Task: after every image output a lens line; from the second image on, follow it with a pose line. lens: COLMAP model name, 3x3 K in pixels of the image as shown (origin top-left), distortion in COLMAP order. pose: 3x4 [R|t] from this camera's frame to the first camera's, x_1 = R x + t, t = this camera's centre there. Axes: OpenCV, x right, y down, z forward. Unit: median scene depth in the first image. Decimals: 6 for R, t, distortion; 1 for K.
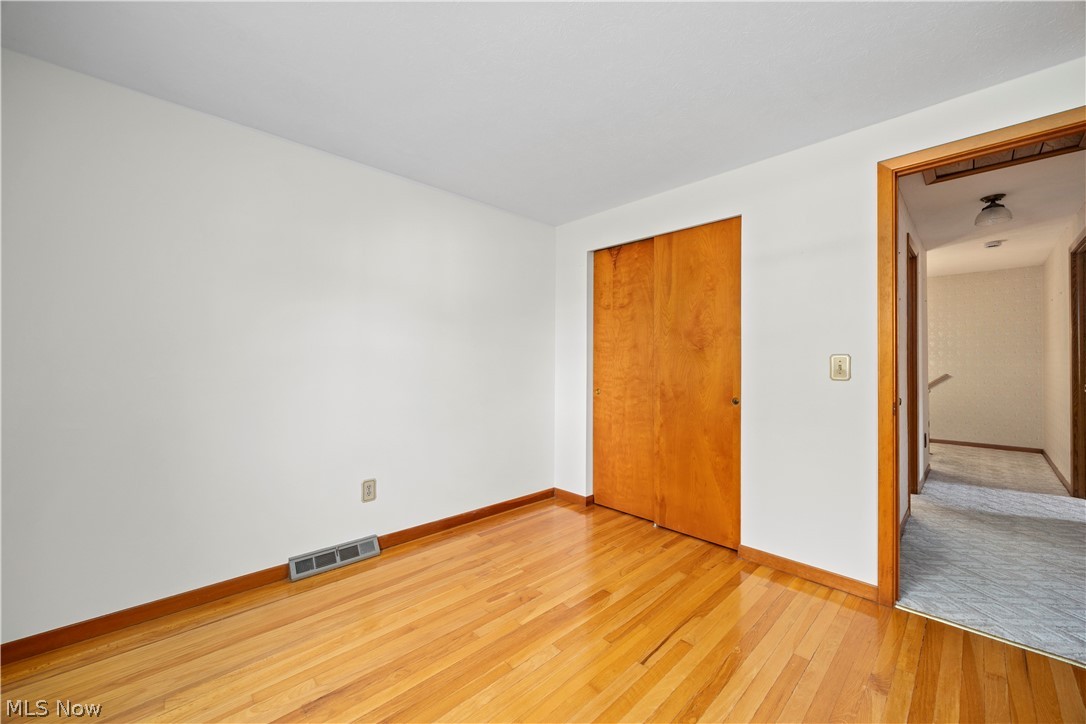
lens RADIAL K [[417.2, 0, 544.6], [0, 417.2, 360.4], [0, 0, 1]] dist [-0.003240, -0.000337]
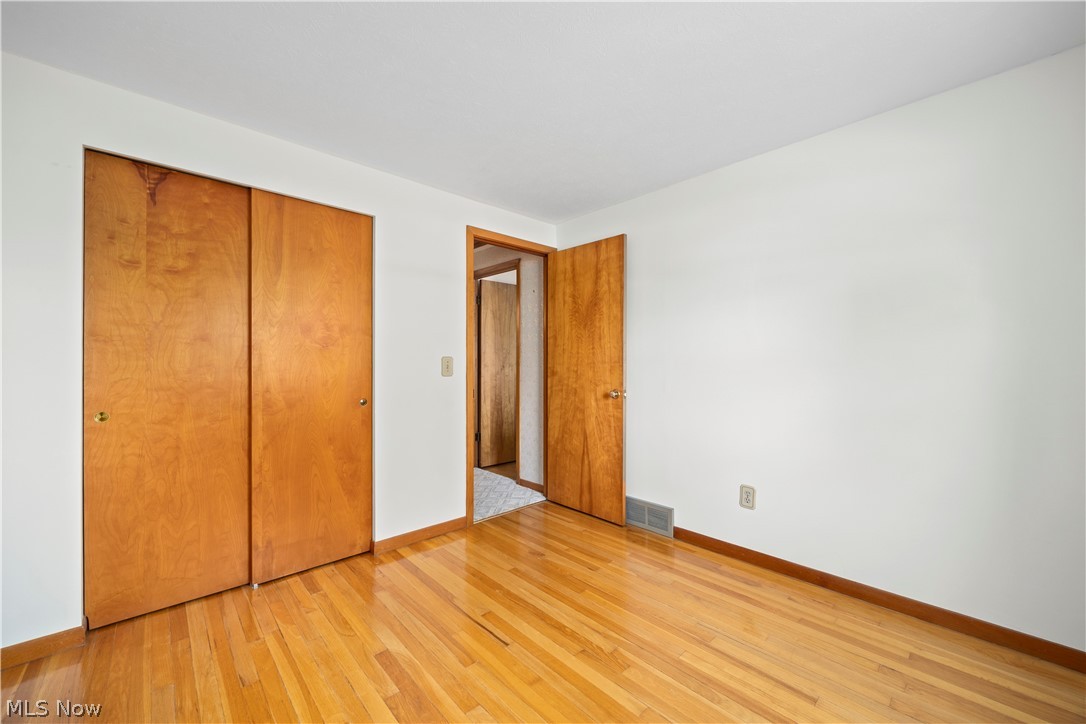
lens RADIAL K [[417.2, 0, 547.5], [0, 417.2, 361.0], [0, 0, 1]] dist [-0.003240, -0.000337]
pose [[0.012327, -0.000600, 0.999924, -0.499598], [-0.009112, 0.999958, 0.000712, -0.003312], [-0.999882, -0.009120, 0.012321, 0.530775]]
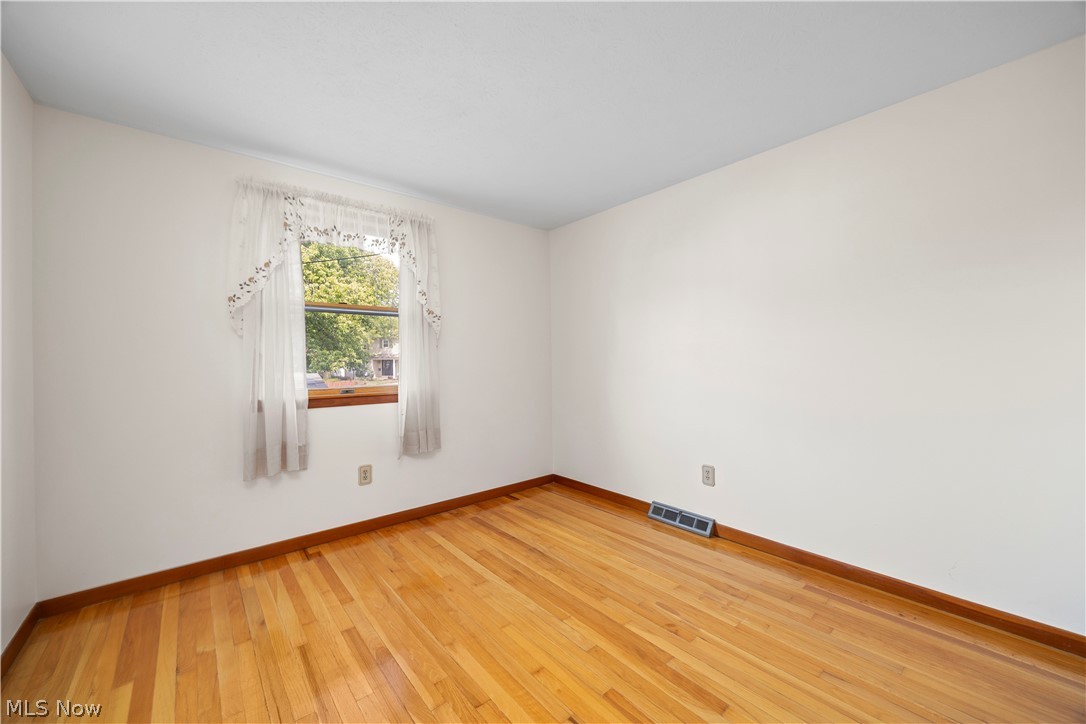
lens RADIAL K [[417.2, 0, 540.0], [0, 417.2, 361.2], [0, 0, 1]] dist [-0.003240, -0.000337]
pose [[-0.067381, 0.005840, -0.997710, 0.634882], [0.017437, 0.999837, 0.004675, 0.004069], [0.997575, -0.017082, -0.067471, 0.599459]]
